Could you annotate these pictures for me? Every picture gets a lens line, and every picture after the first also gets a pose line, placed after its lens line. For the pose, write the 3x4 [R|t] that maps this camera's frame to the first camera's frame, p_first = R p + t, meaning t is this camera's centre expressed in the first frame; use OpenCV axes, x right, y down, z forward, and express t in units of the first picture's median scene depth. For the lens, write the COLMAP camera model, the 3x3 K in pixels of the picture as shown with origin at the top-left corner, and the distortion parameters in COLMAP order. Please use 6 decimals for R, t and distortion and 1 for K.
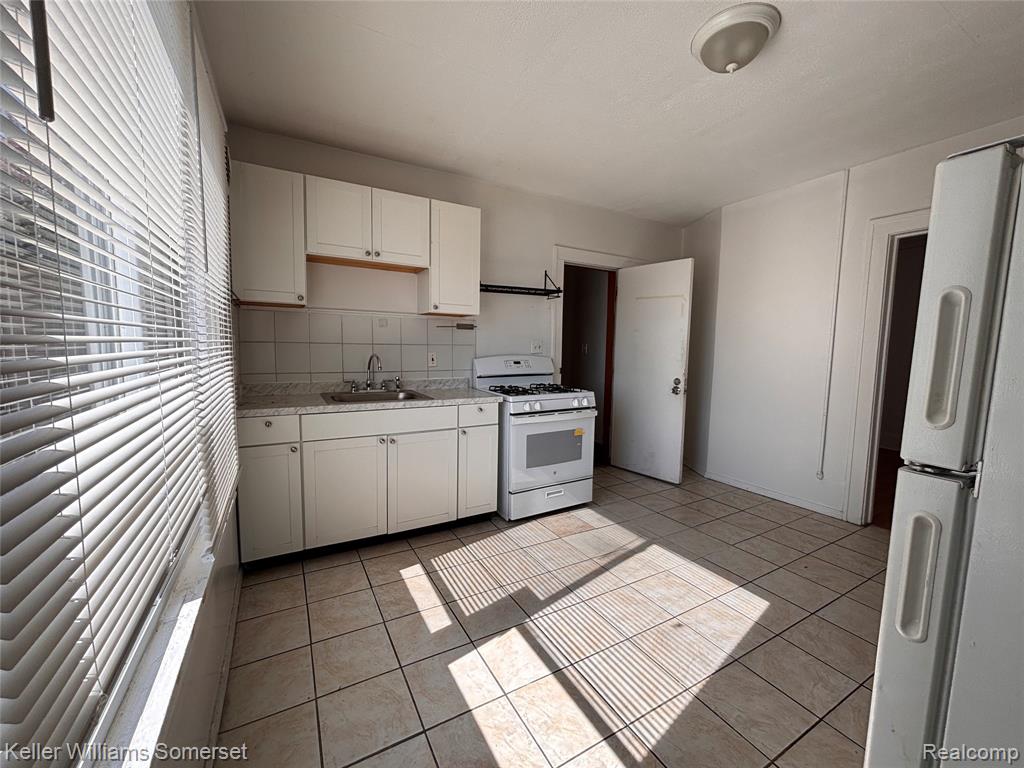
lens RADIAL K [[411.7, 0, 511.5], [0, 411.7, 385.3], [0, 0, 1]] dist [0.007029, 0.001275]
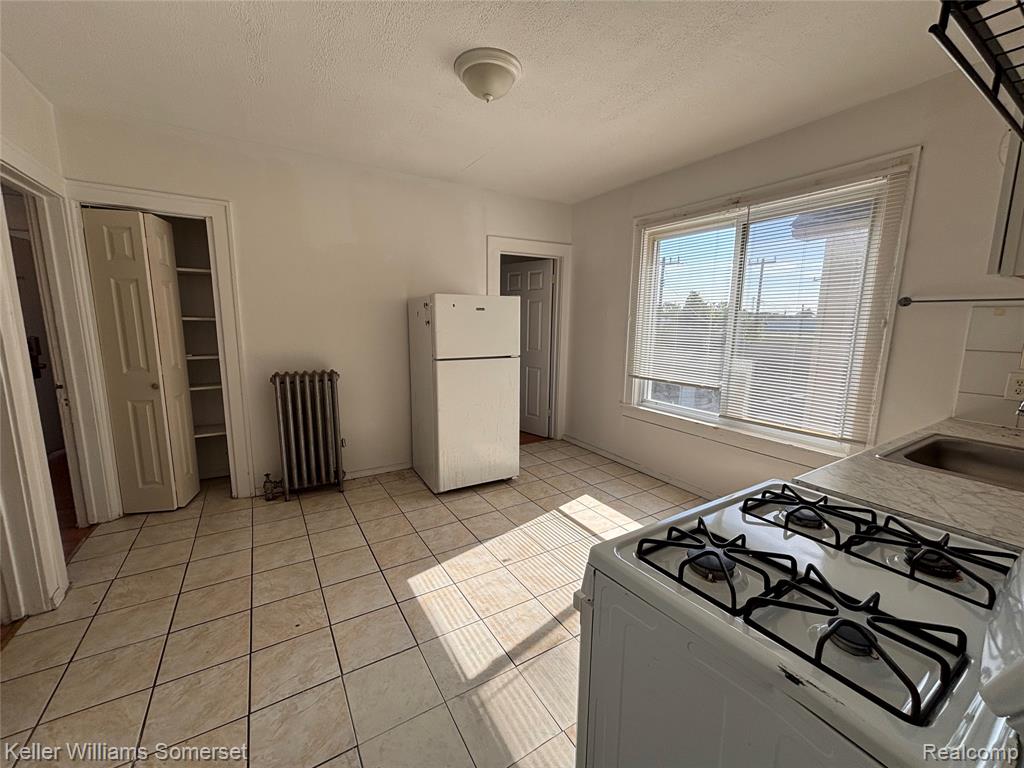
lens RADIAL K [[411.7, 0, 512.7], [0, 411.7, 386.5], [0, 0, 1]] dist [0.007029, 0.001275]
pose [[-0.998429, -0.024395, -0.050449, 0.386607], [-0.036485, 0.966307, 0.254795, -0.214768], [0.042533, 0.256235, -0.965678, 1.753964]]
